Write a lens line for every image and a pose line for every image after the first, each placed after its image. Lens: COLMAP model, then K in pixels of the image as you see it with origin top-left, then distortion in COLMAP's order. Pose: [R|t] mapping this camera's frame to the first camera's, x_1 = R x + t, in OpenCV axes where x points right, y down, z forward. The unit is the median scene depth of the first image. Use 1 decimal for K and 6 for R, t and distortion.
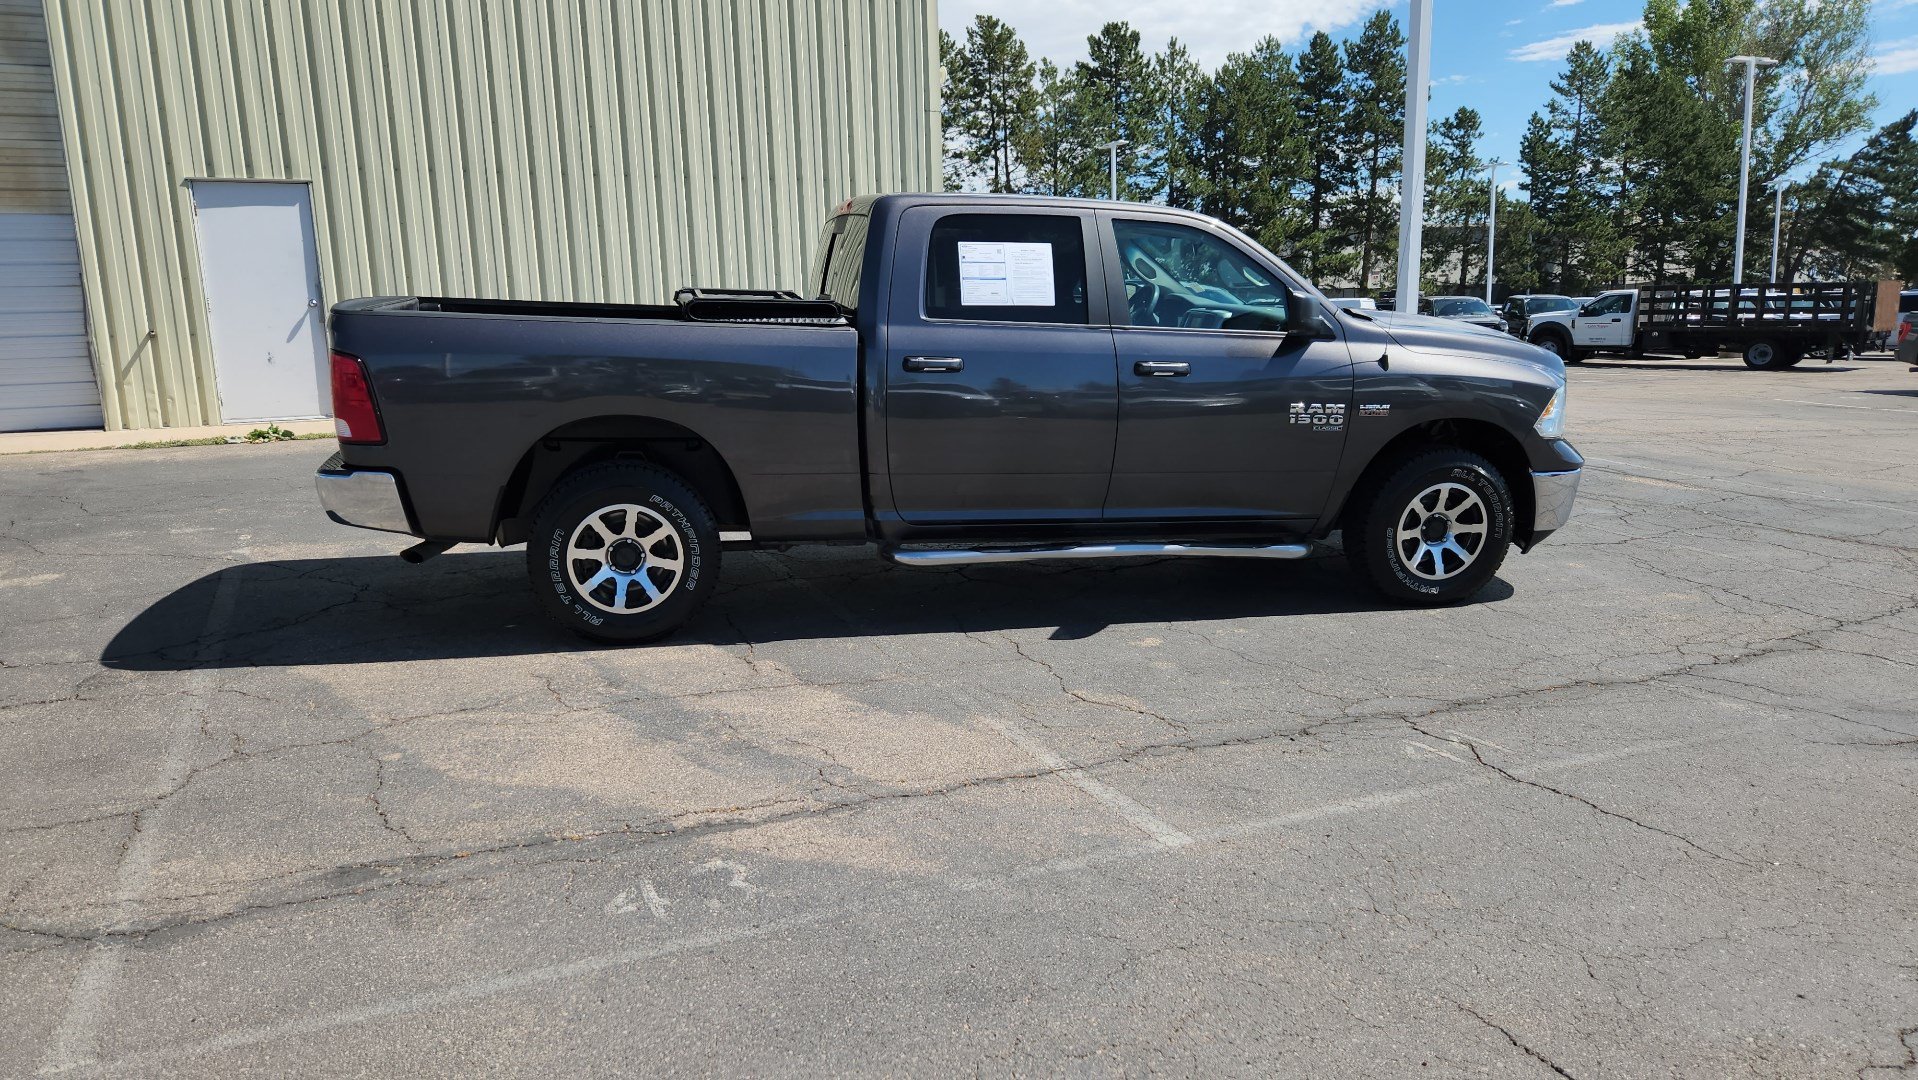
lens RADIAL K [[1251.7, 0, 926.8], [0, 1251.7, 535.7], [0, 0, 1]] dist [0.060912, -0.046398]
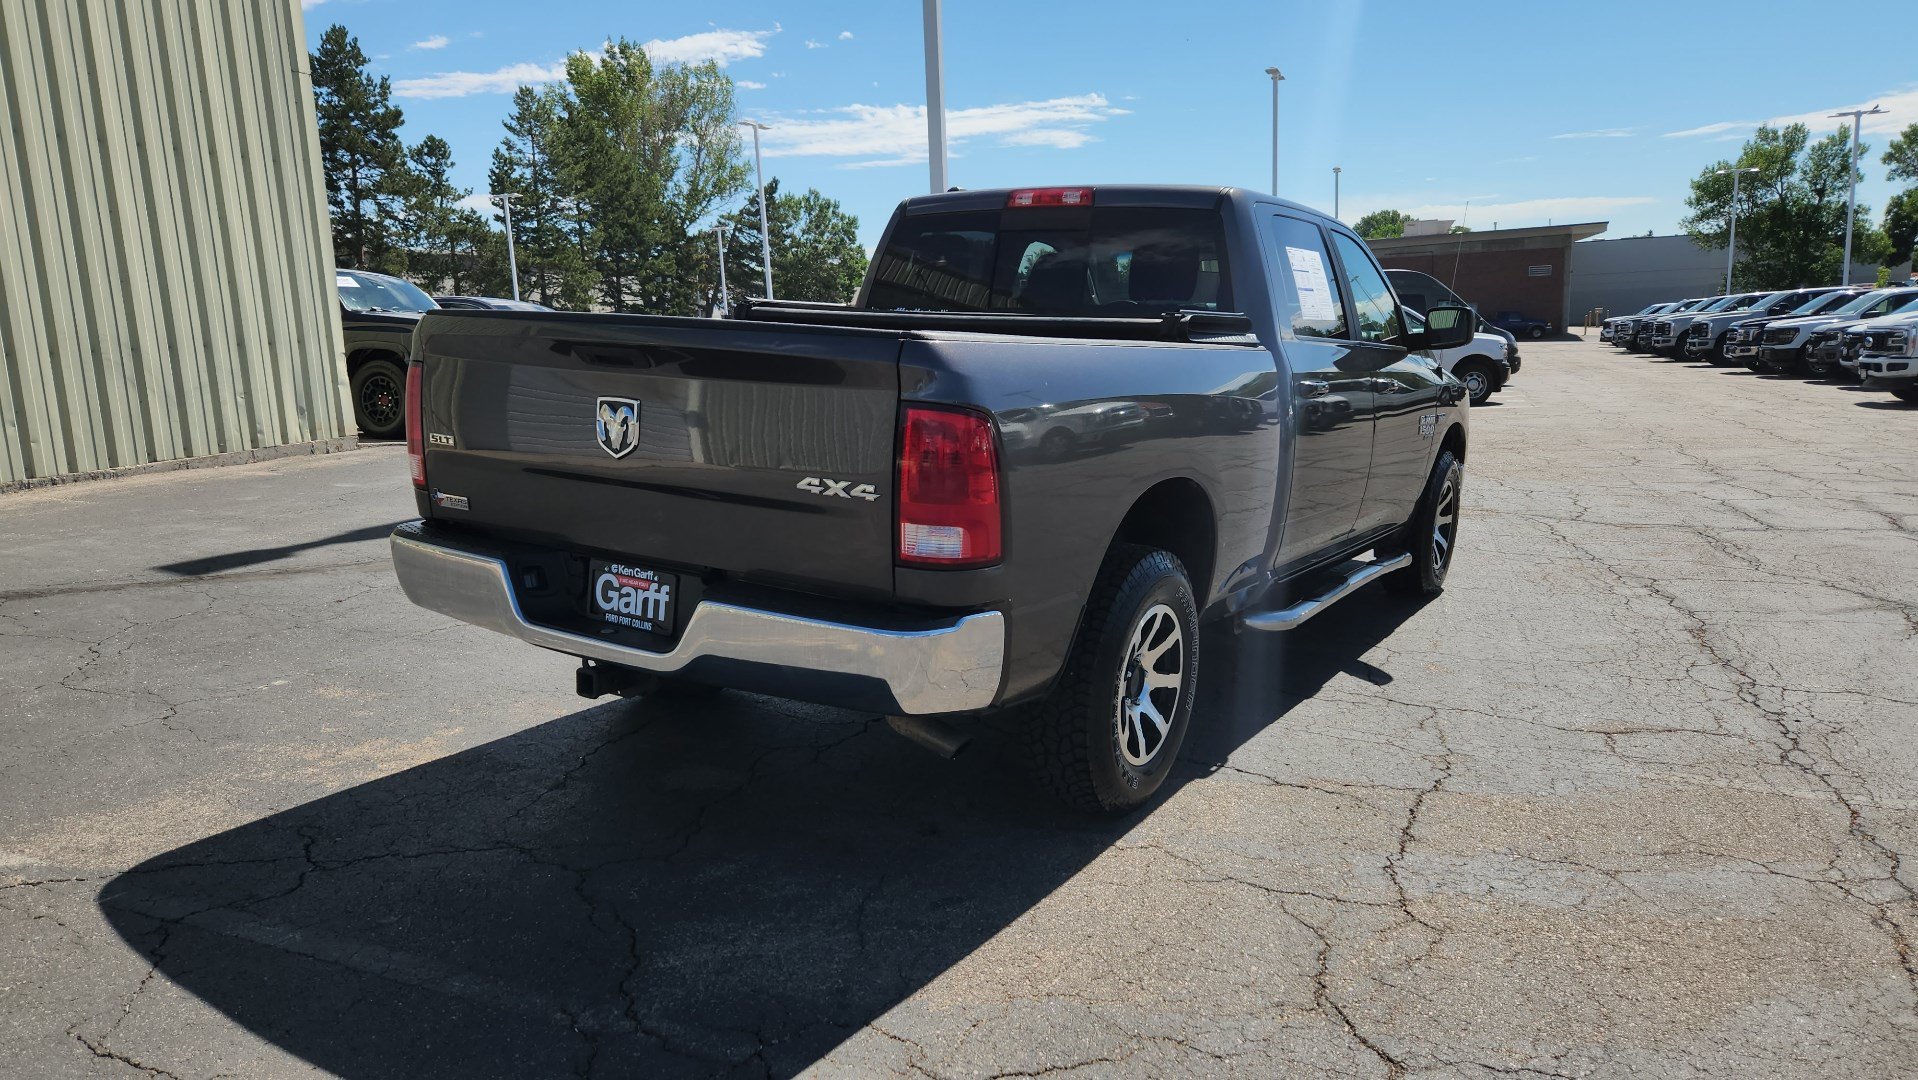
lens RADIAL K [[1258.0, 0, 914.8], [0, 1258.0, 546.5], [0, 0, 1]] dist [0.070271, -0.061153]
pose [[0.729828, -0.119154, 0.673167, -0.735616], [0.127775, 0.991116, 0.036904, -0.091723], [-0.671584, 0.059080, 0.738569, 0.525358]]
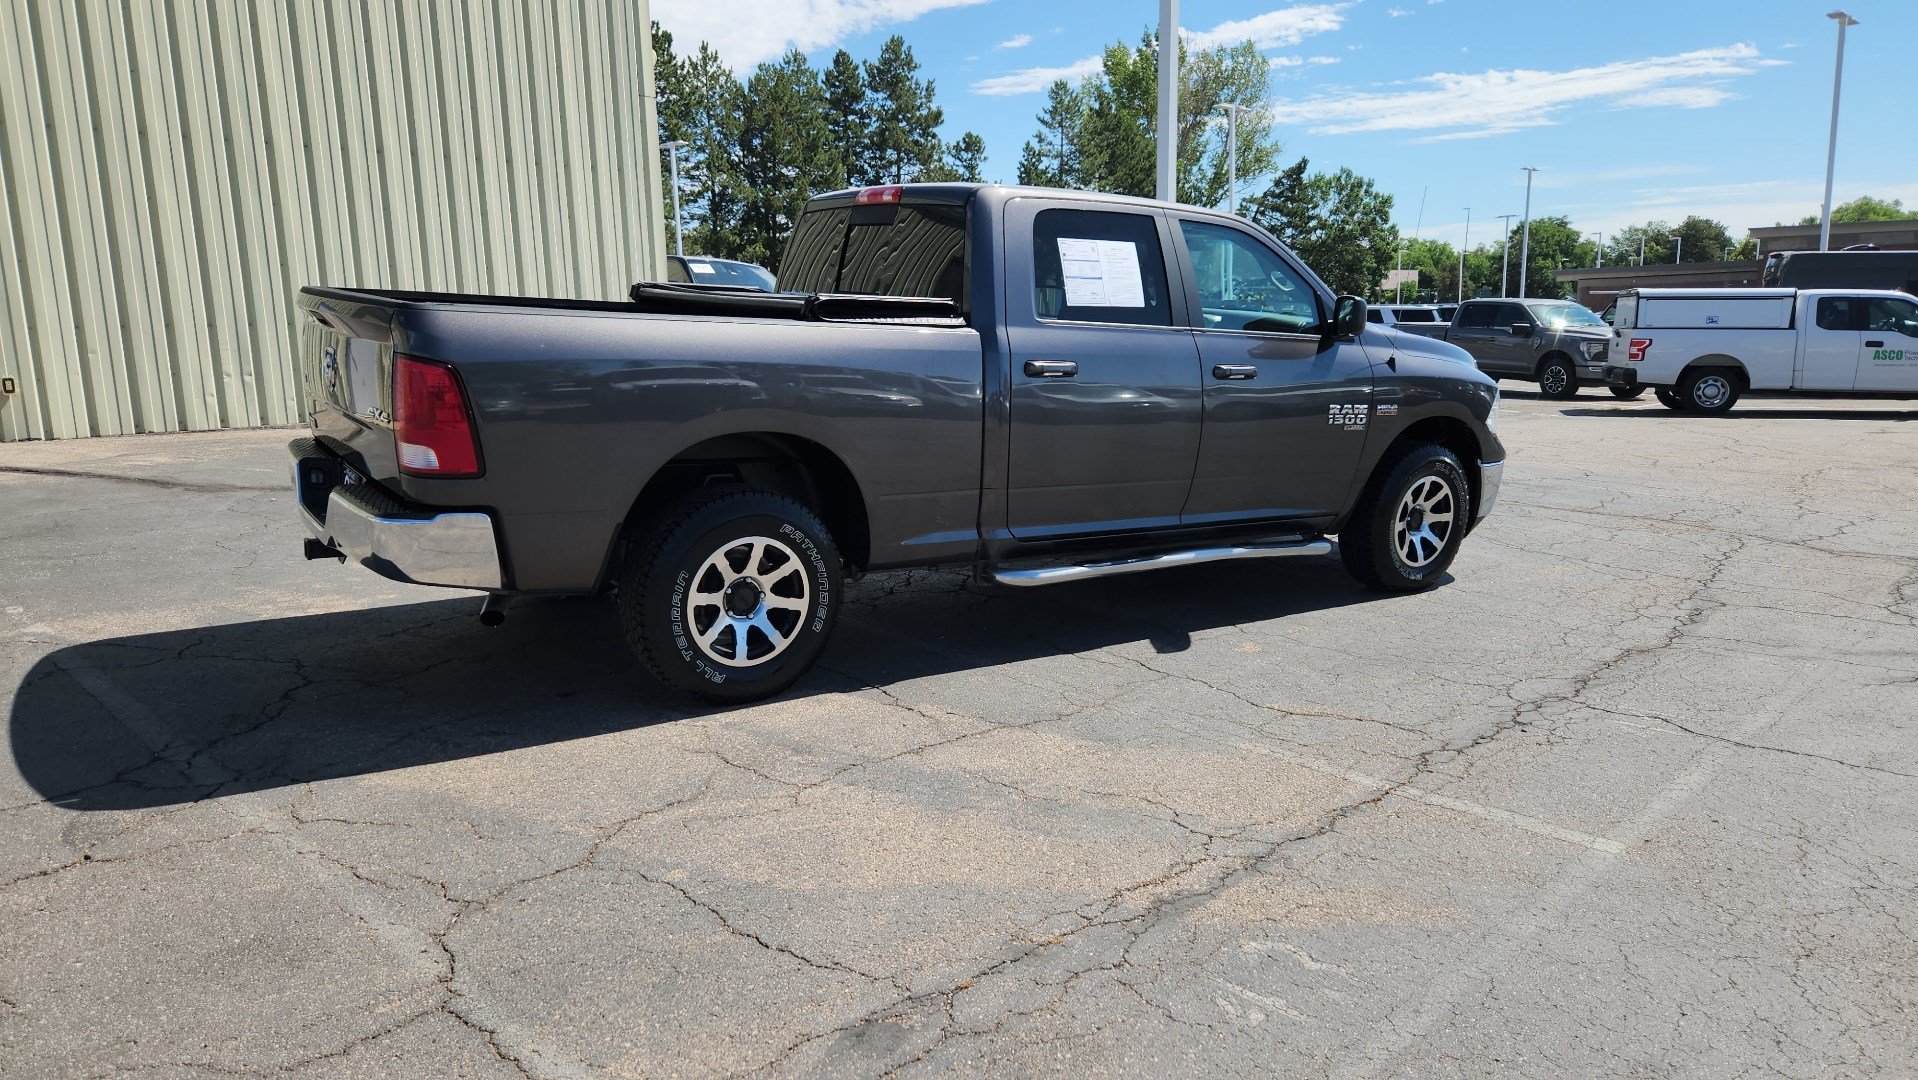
lens RADIAL K [[1254.3, 0, 932.2], [0, 1254.3, 531.9], [0, 0, 1]] dist [0.076921, -0.066270]
pose [[0.933435, -0.052339, 0.354909, -0.391381], [0.054803, 0.998492, 0.003113, -0.022263], [-0.354537, 0.016544, 0.934896, 0.152418]]
